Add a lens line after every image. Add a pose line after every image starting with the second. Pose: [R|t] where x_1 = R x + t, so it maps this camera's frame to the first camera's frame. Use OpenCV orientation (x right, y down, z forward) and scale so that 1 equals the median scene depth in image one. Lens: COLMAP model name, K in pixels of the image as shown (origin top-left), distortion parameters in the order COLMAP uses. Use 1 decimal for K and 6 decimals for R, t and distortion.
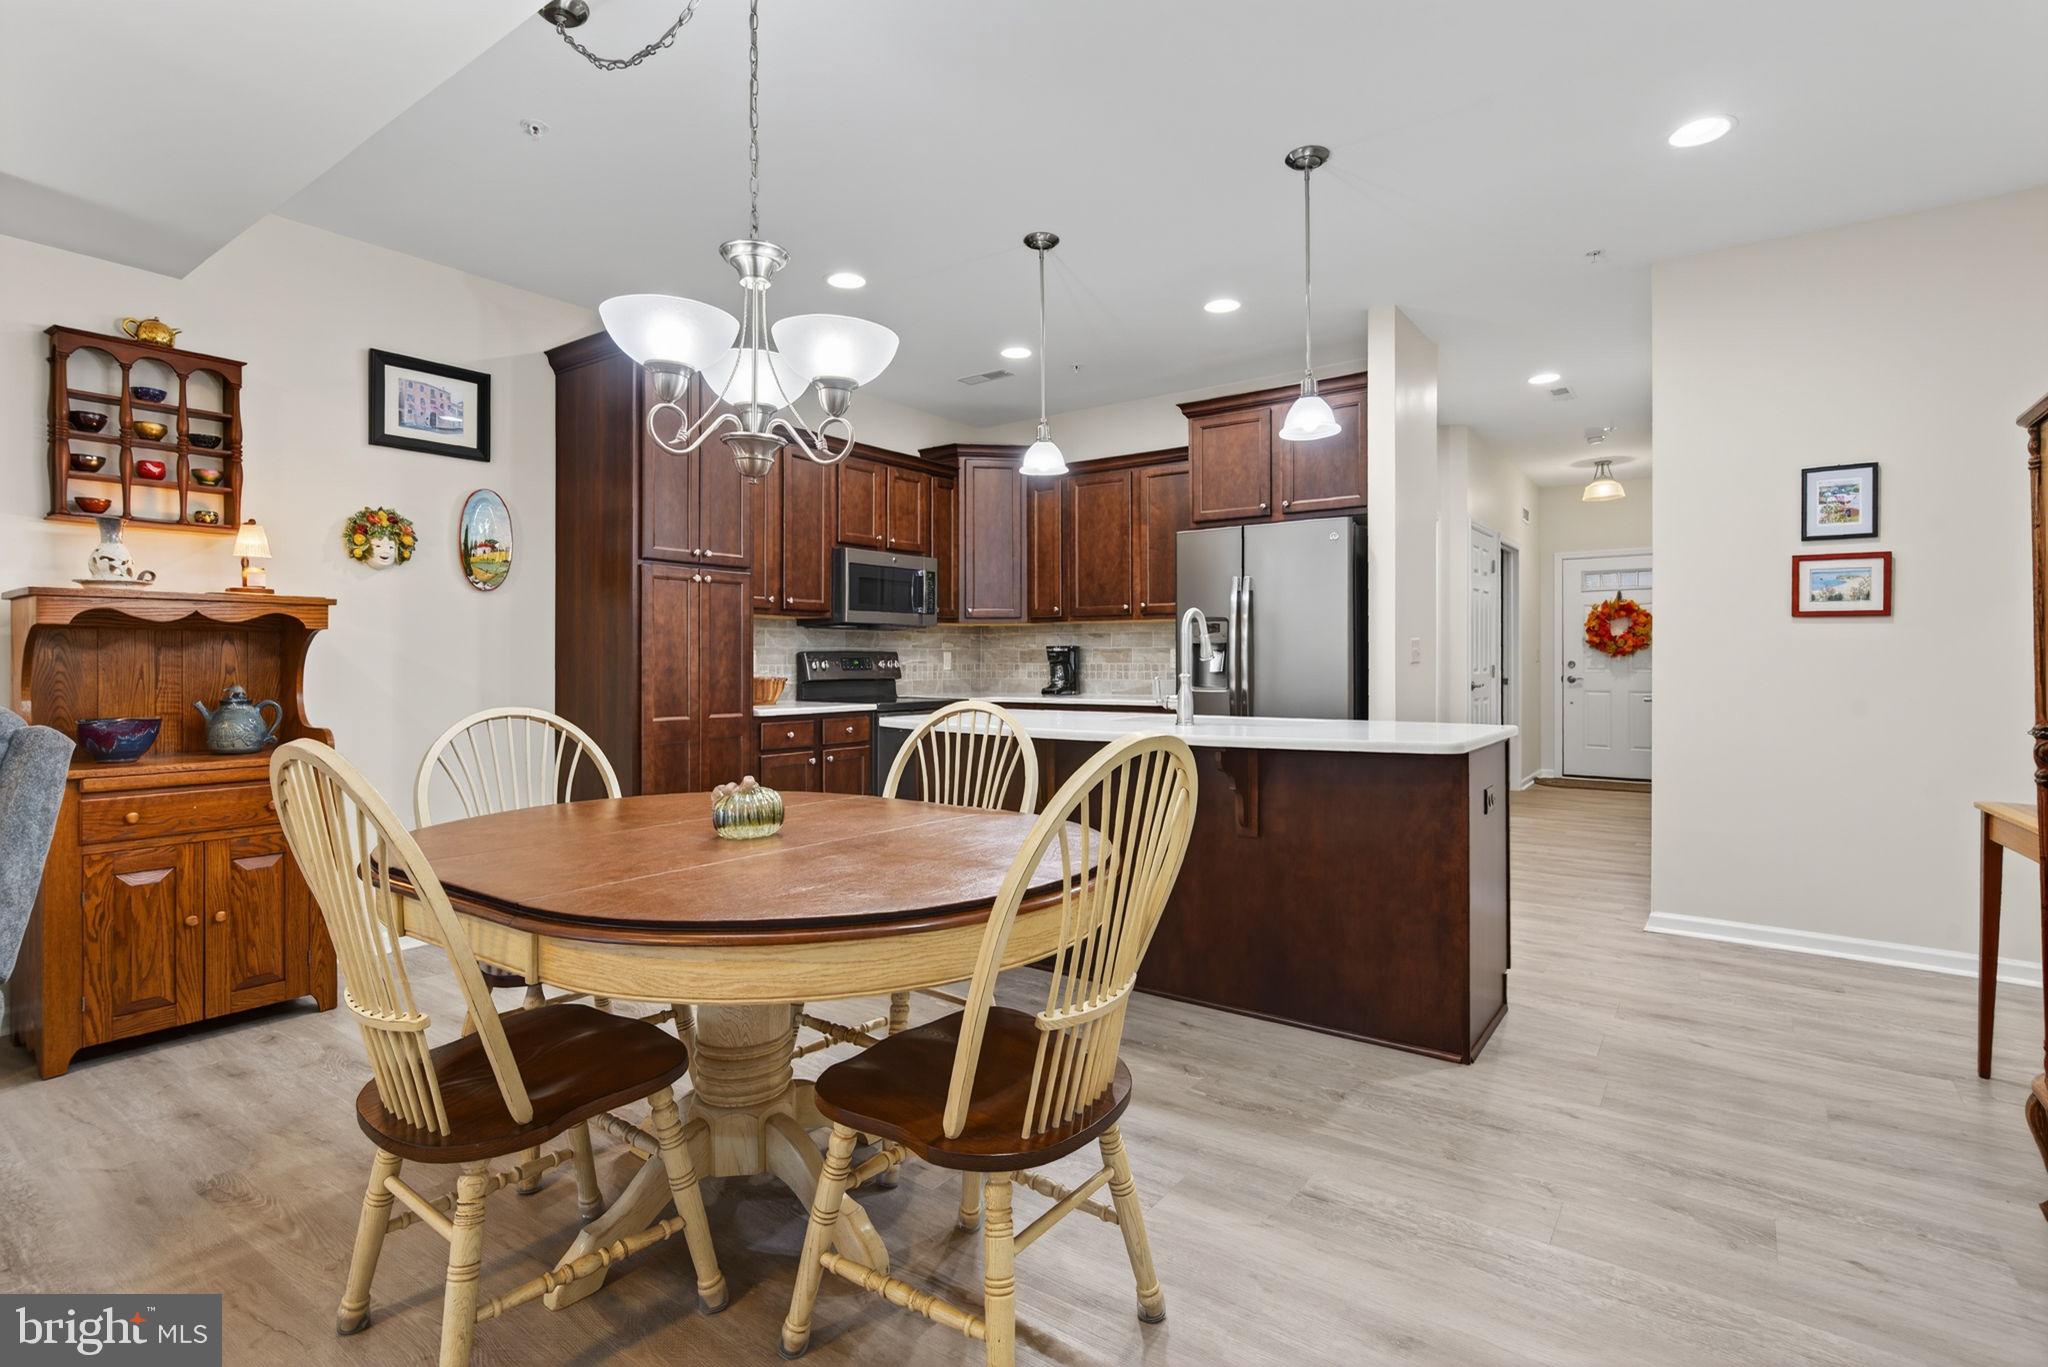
lens RADIAL K [[1017.5, 0, 1037.4], [0, 1017.5, 679.8], [0, 0, 1]] dist [0.014065, -0.007710]
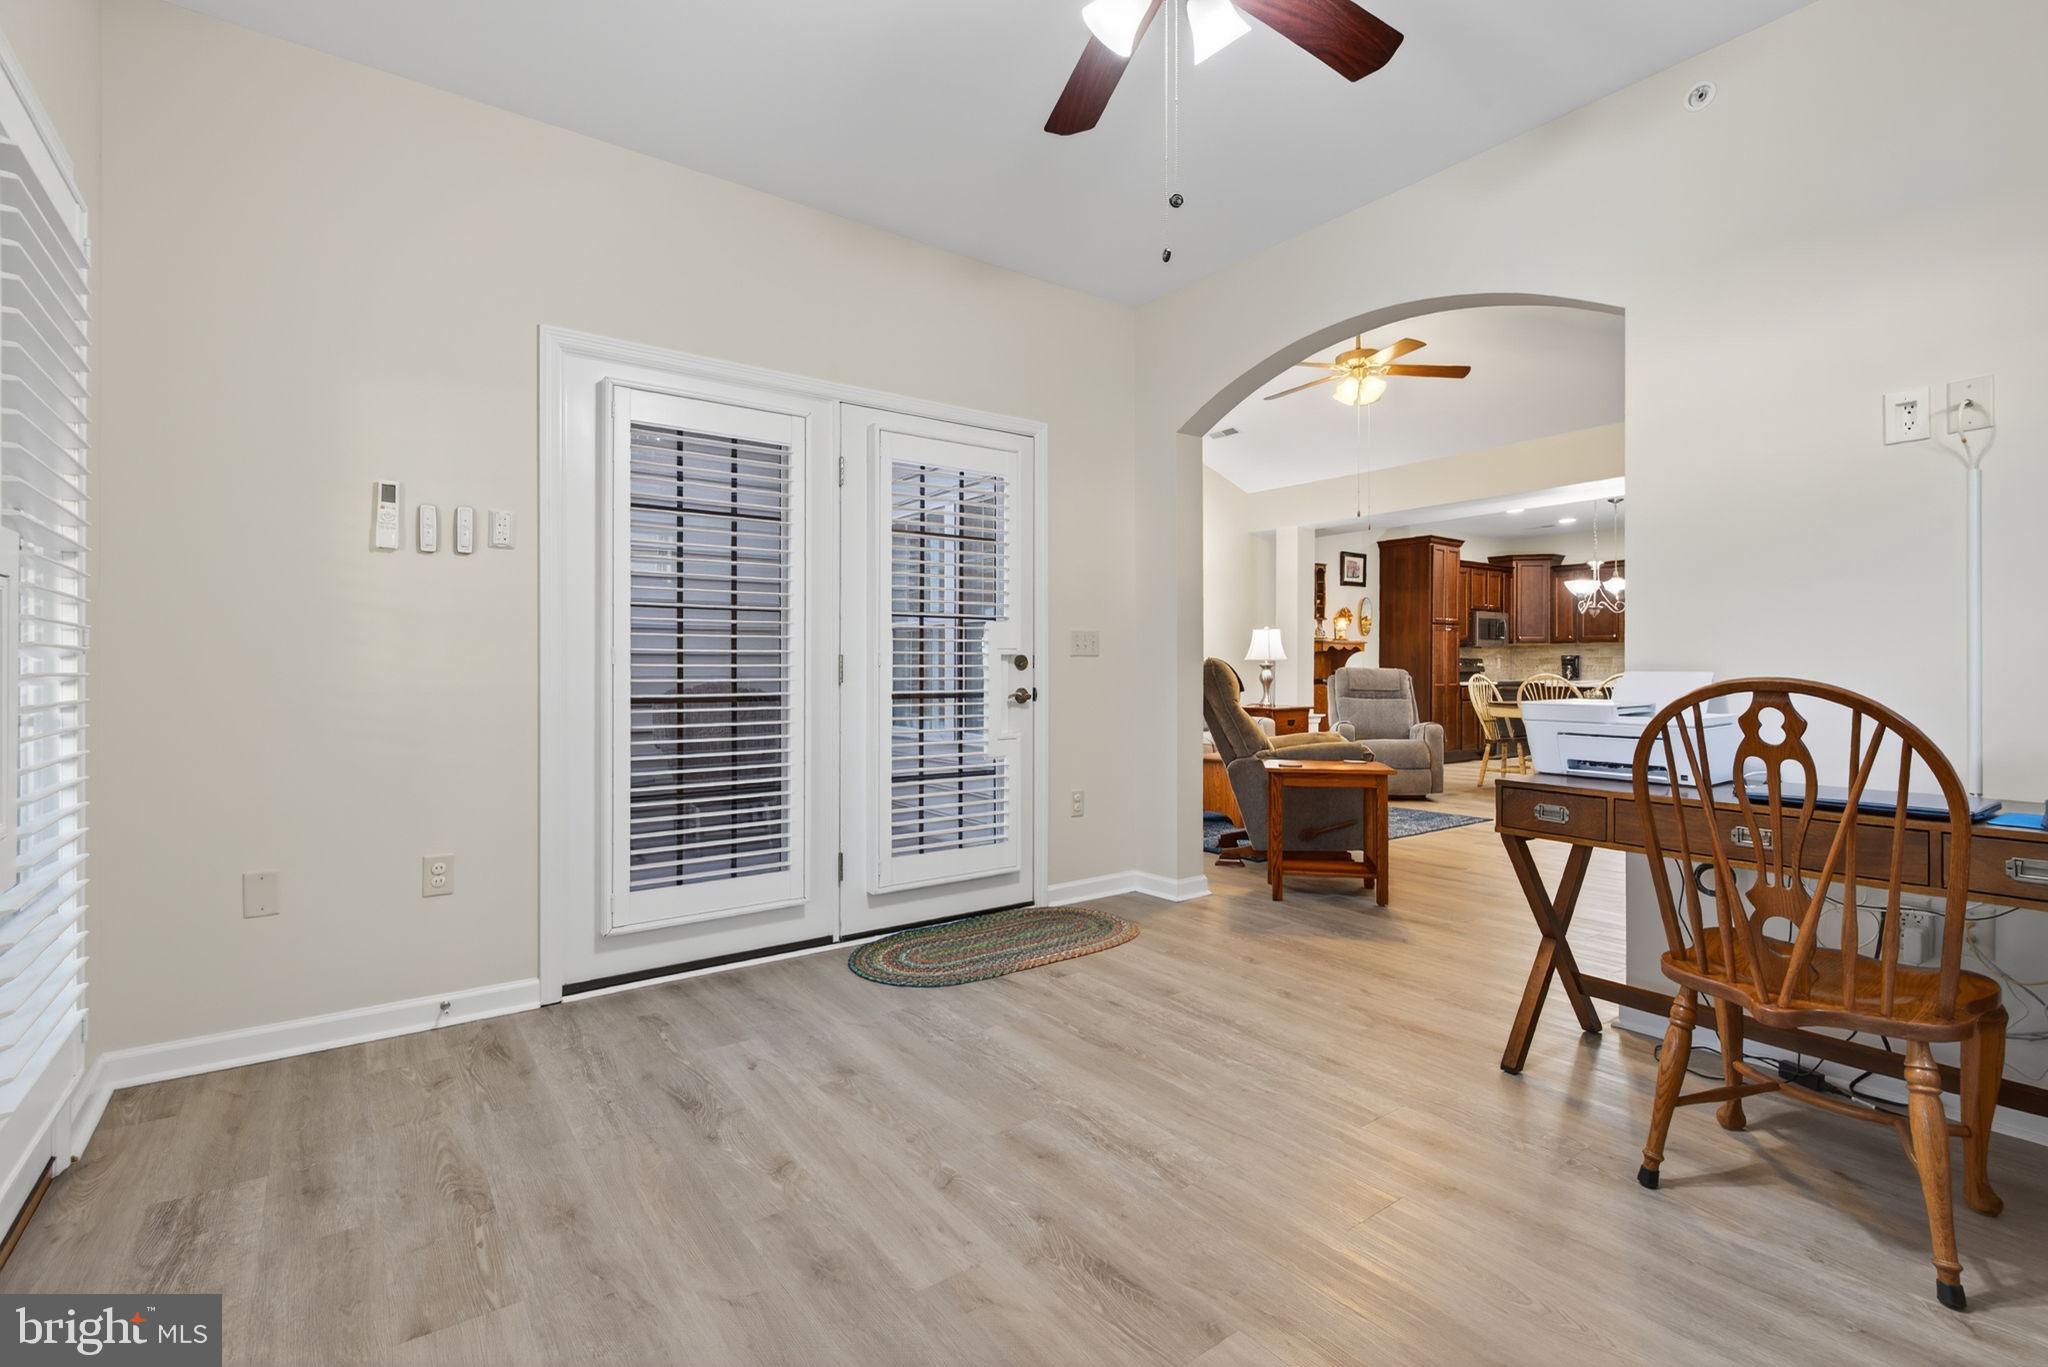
lens RADIAL K [[944.4, 0, 1024.2], [0, 944.4, 676.2], [0, 0, 1]] dist [0.010112, 0.000540]
pose [[0.951528, 0.004278, -0.307531, -0.651787], [-0.007171, 0.999940, -0.008278, 0.046353], [0.307477, 0.010082, 0.951502, -1.671215]]
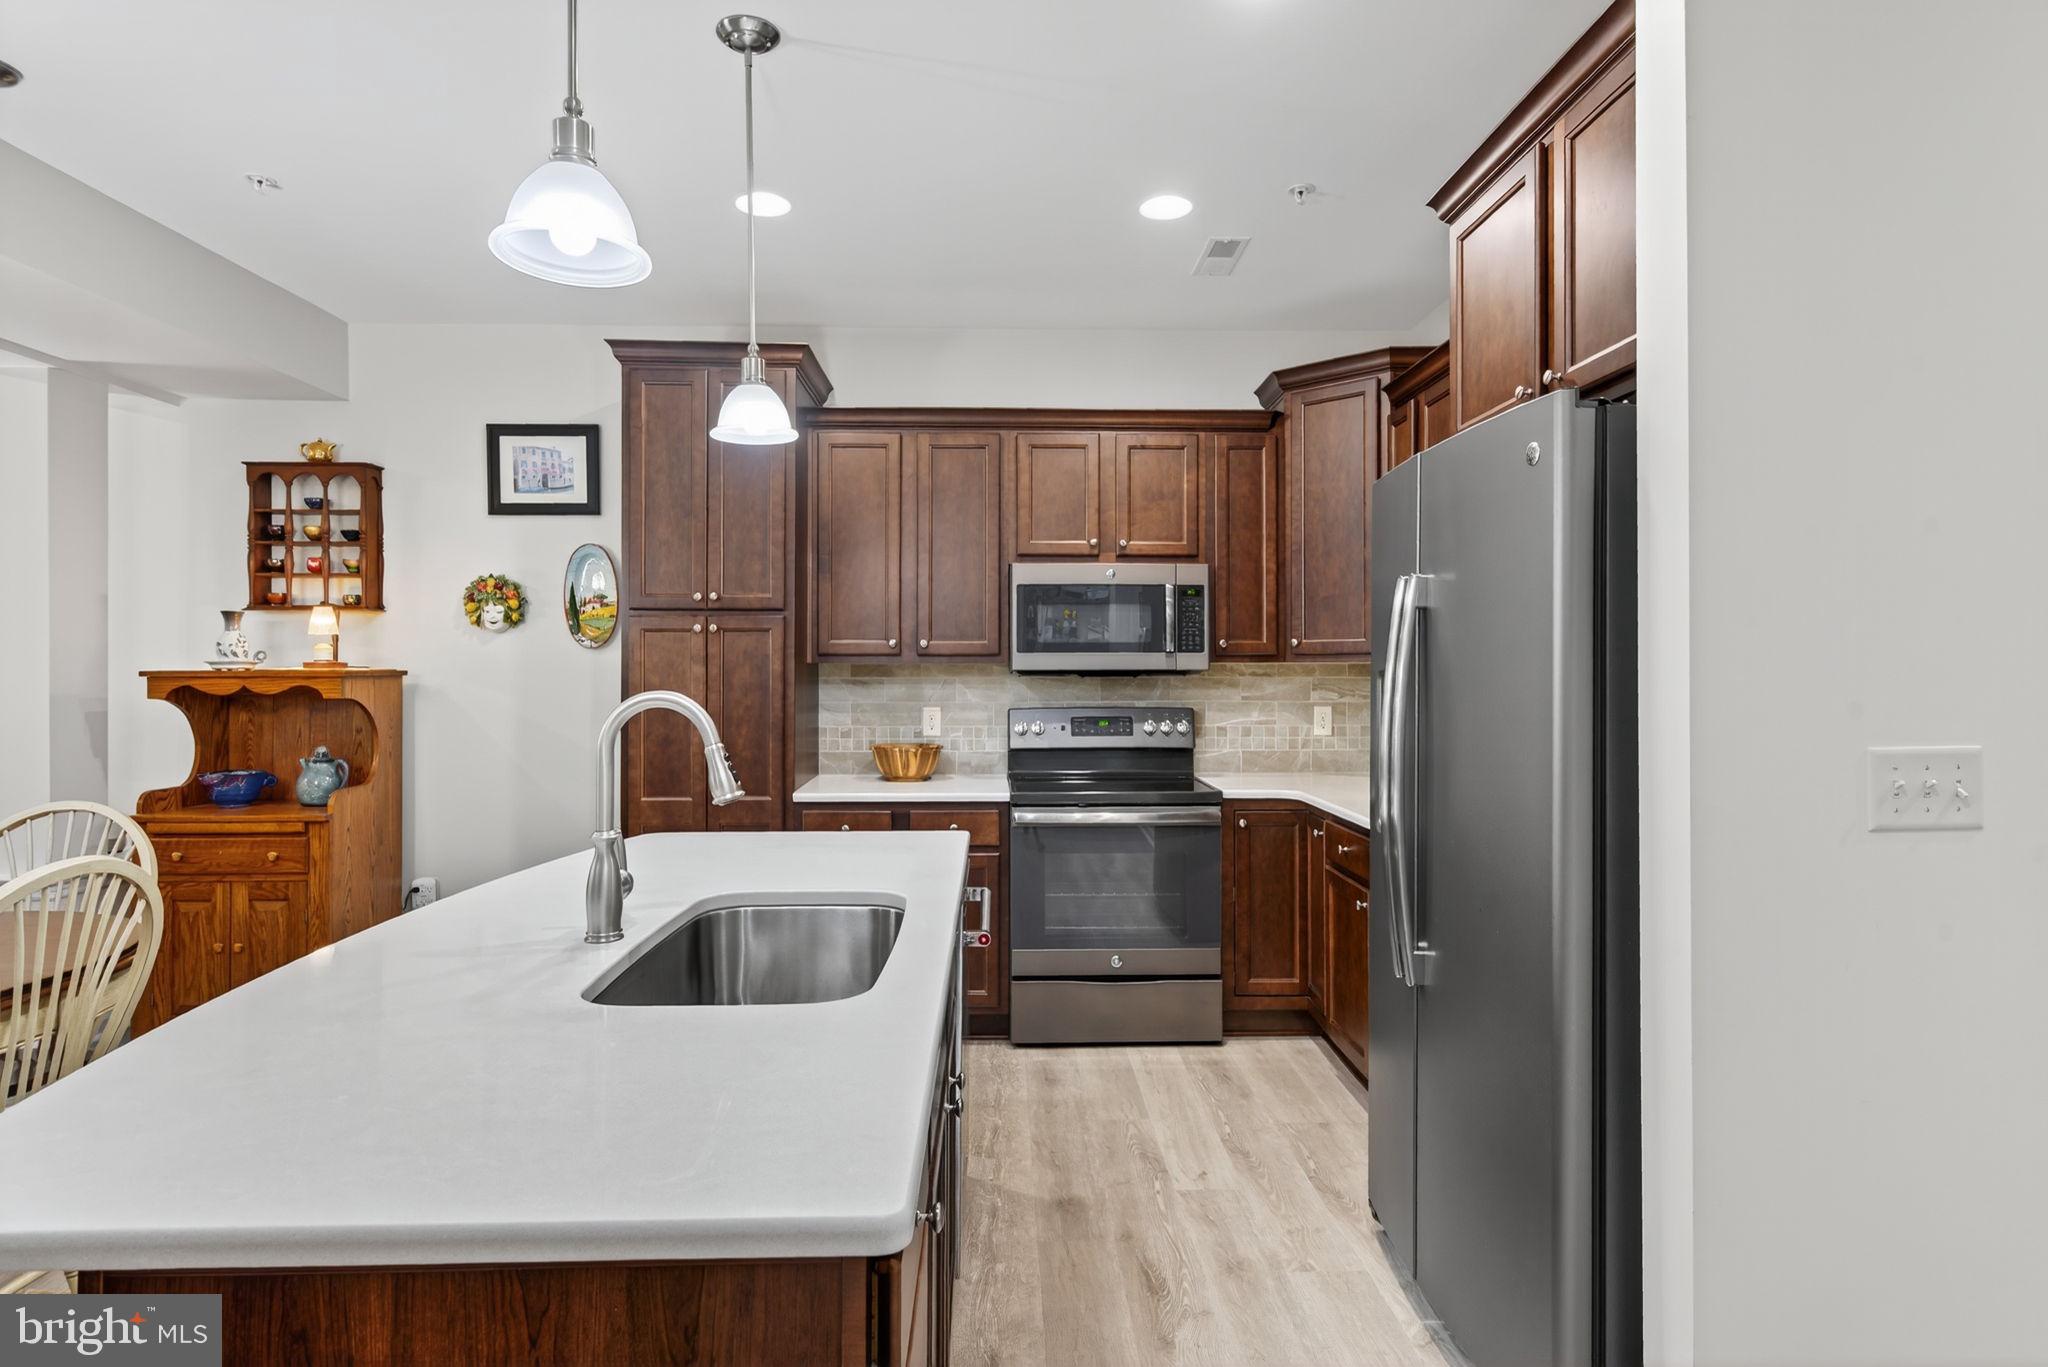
lens RADIAL K [[1141.0, 0, 1024.7], [0, 1141.0, 671.9], [0, 0, 1]] dist [-0.006840, -0.001594]
pose [[0.594843, 0.004956, -0.803827, 0.589840], [-0.014134, 0.999891, -0.004295, -0.068838], [0.803718, 0.013917, 0.594848, 0.716521]]
